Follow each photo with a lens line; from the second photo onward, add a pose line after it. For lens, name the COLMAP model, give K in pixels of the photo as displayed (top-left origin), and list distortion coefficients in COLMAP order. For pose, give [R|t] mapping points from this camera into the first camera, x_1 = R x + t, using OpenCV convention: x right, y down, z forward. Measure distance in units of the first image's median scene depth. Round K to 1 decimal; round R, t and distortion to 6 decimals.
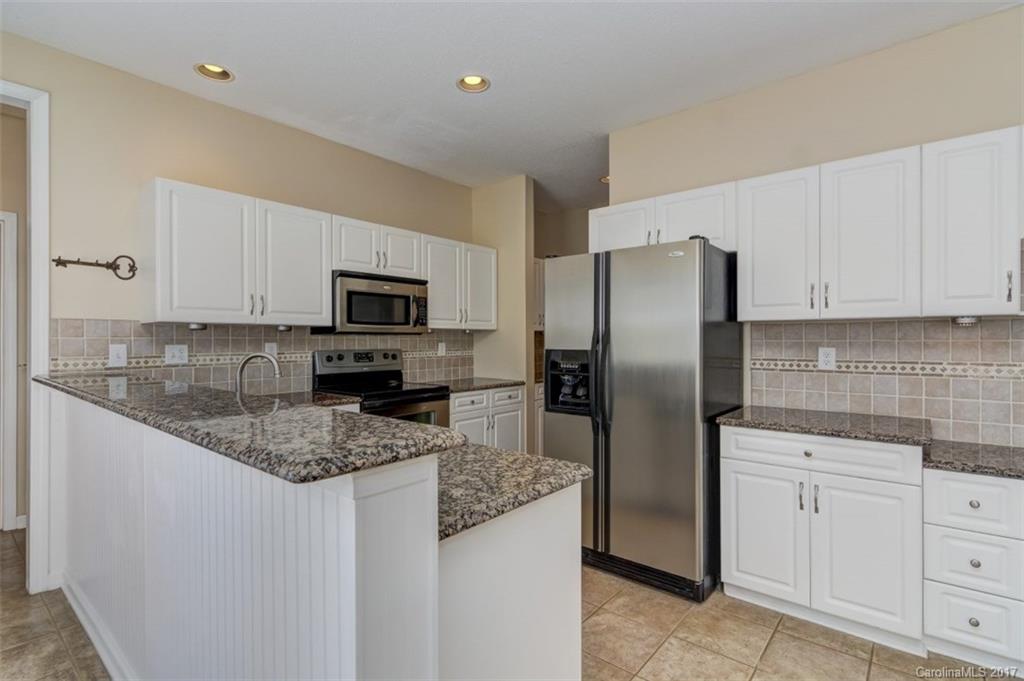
lens RADIAL K [[493.1, 0, 507.2], [0, 493.1, 339.0], [0, 0, 1]] dist [0.000890, -0.002386]
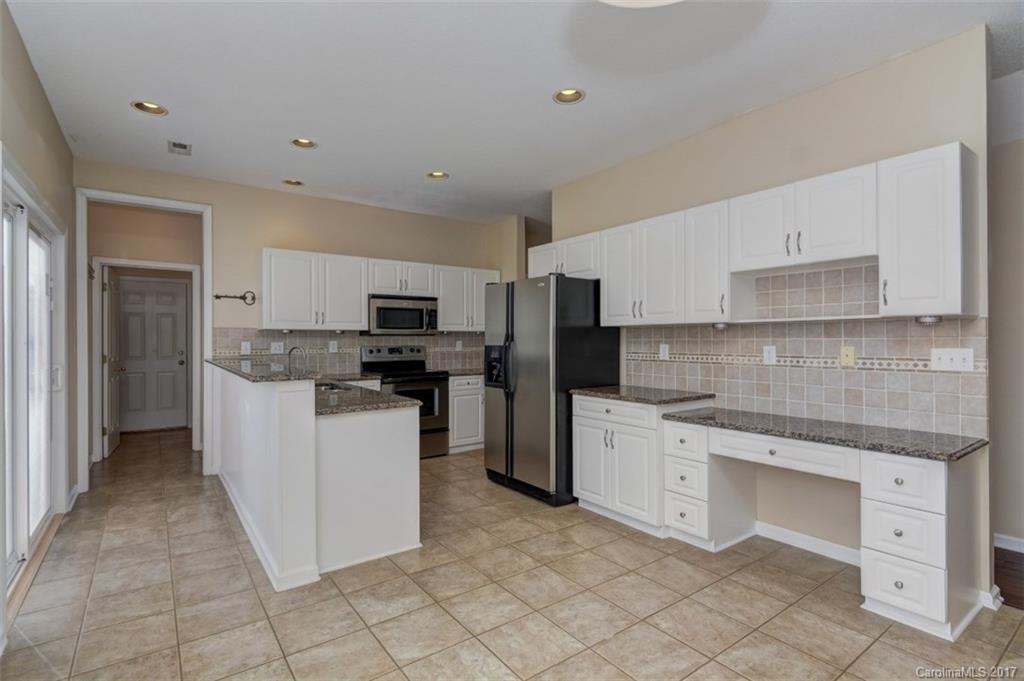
lens RADIAL K [[493.1, 0, 513.8], [0, 493.1, 339.0], [0, 0, 1]] dist [0.000890, -0.002386]
pose [[0.971399, -0.001779, -0.237446, 0.538743], [0.002647, 0.999991, 0.003336, -0.003314], [0.237438, -0.003869, 0.971395, -0.468361]]
